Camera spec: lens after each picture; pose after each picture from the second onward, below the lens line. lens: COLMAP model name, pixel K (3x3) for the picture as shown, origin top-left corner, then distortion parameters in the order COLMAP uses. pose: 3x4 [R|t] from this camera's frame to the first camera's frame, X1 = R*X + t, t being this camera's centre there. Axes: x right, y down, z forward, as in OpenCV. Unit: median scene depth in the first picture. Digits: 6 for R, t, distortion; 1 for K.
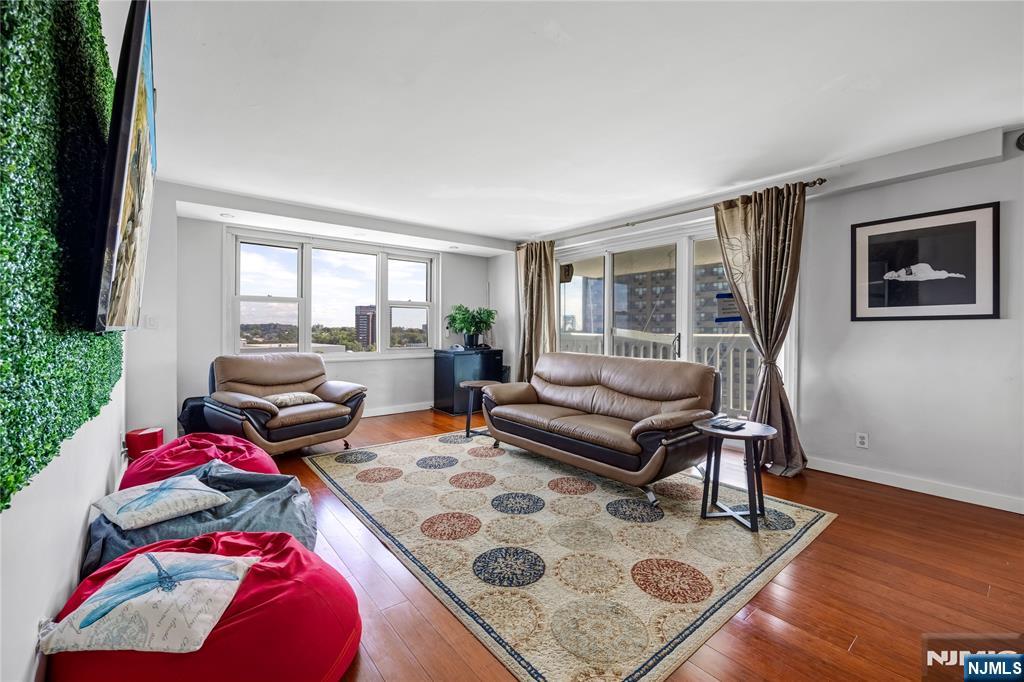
lens RADIAL K [[418.2, 0, 505.1], [0, 418.2, 332.5], [0, 0, 1]] dist [-0.000574, -0.000483]
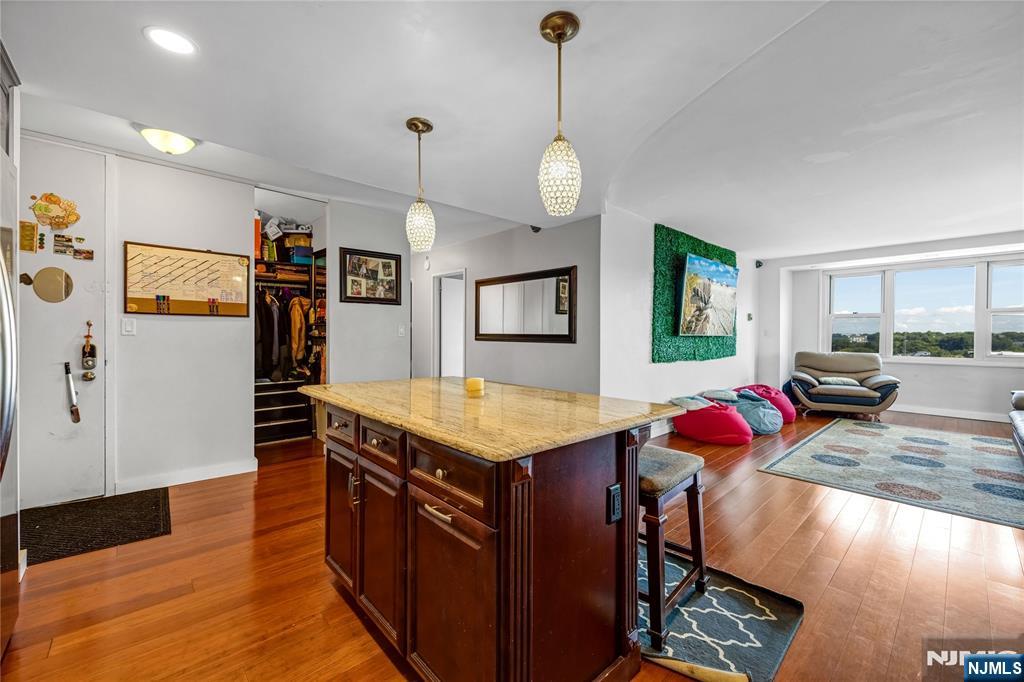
lens RADIAL K [[418.2, 0, 509.4], [0, 418.2, 340.4], [0, 0, 1]] dist [-0.000574, -0.000483]
pose [[0.062643, 0.005055, -0.998023, 1.217571], [-0.011235, 0.999927, 0.004360, 0.019720], [0.997973, 0.010939, 0.062696, -0.393360]]
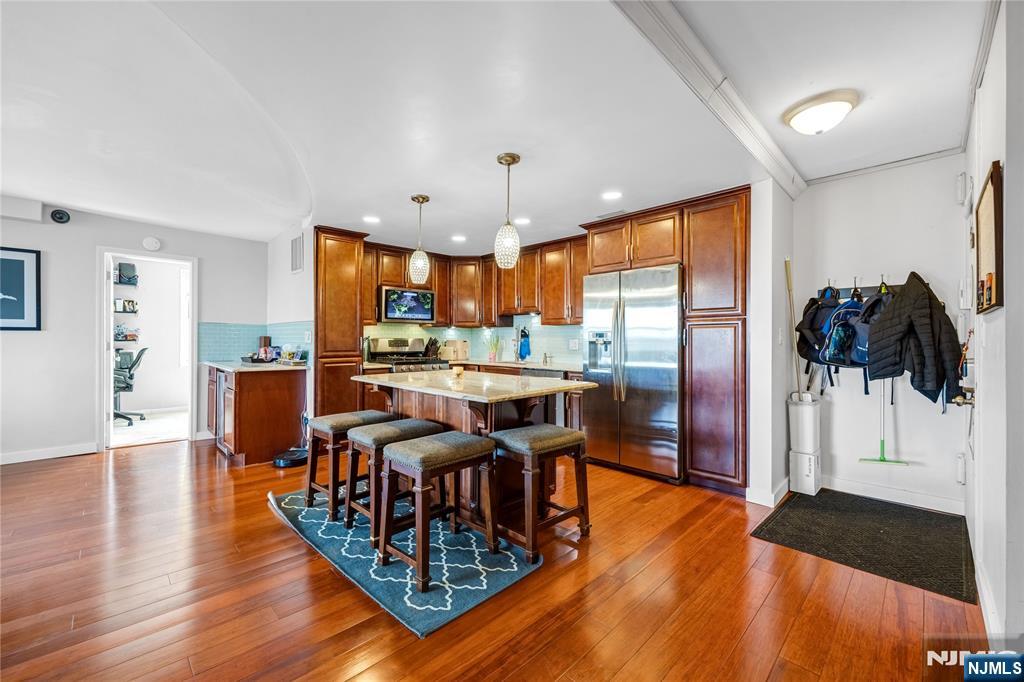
lens RADIAL K [[418.2, 0, 493.4], [0, 418.2, 341.8], [0, 0, 1]] dist [-0.000574, -0.000483]
pose [[-0.082982, 0.001821, 0.996549, -0.369937], [0.005626, 0.999983, -0.001359, 0.016392], [-0.996535, 0.005494, -0.082991, -0.417811]]
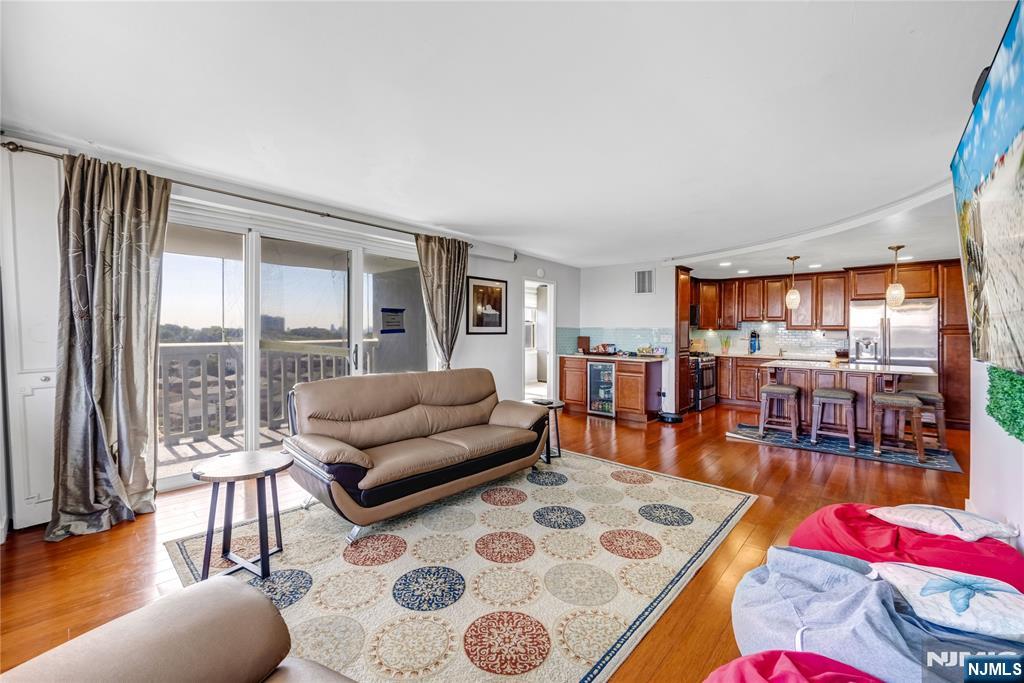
lens RADIAL K [[418.2, 0, 506.1], [0, 418.2, 332.5], [0, 0, 1]] dist [-0.000574, -0.000483]
pose [[-0.148475, 0.002099, 0.988914, -0.886593], [0.003781, 0.999992, -0.001555, -0.035102], [-0.988909, 0.003508, -0.148482, 1.184777]]
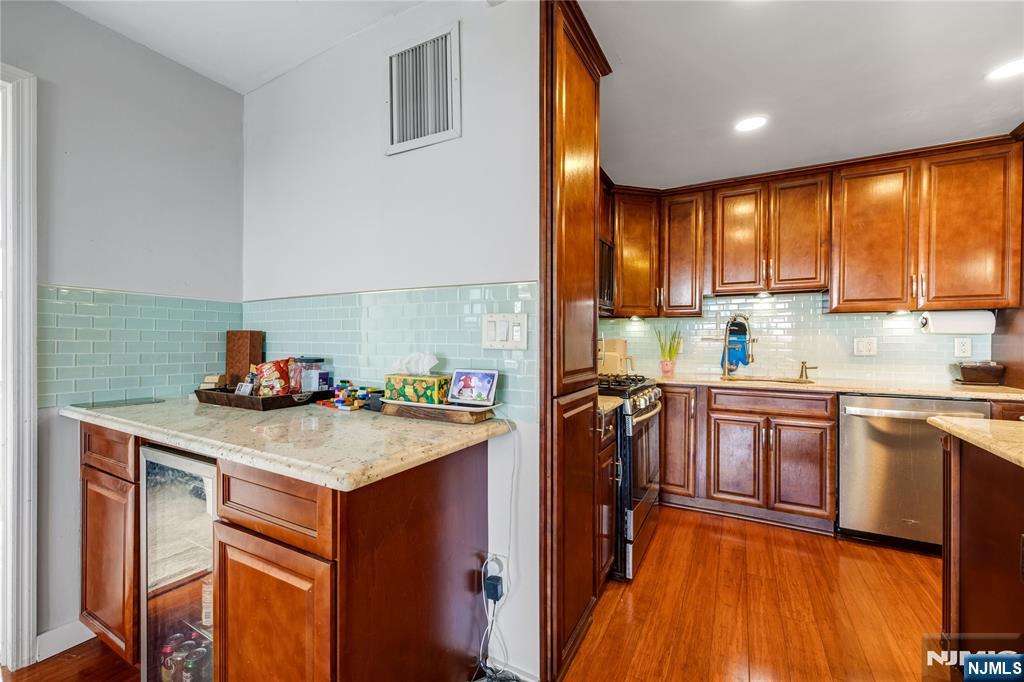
lens RADIAL K [[418.2, 0, 501.6], [0, 418.2, 340.4], [0, 0, 1]] dist [-0.000574, -0.000483]
pose [[-0.369095, 0.001700, 0.929390, 0.651620], [0.008090, 0.999966, 0.001384, 0.004960], [-0.929356, 0.008029, -0.369096, 0.246801]]
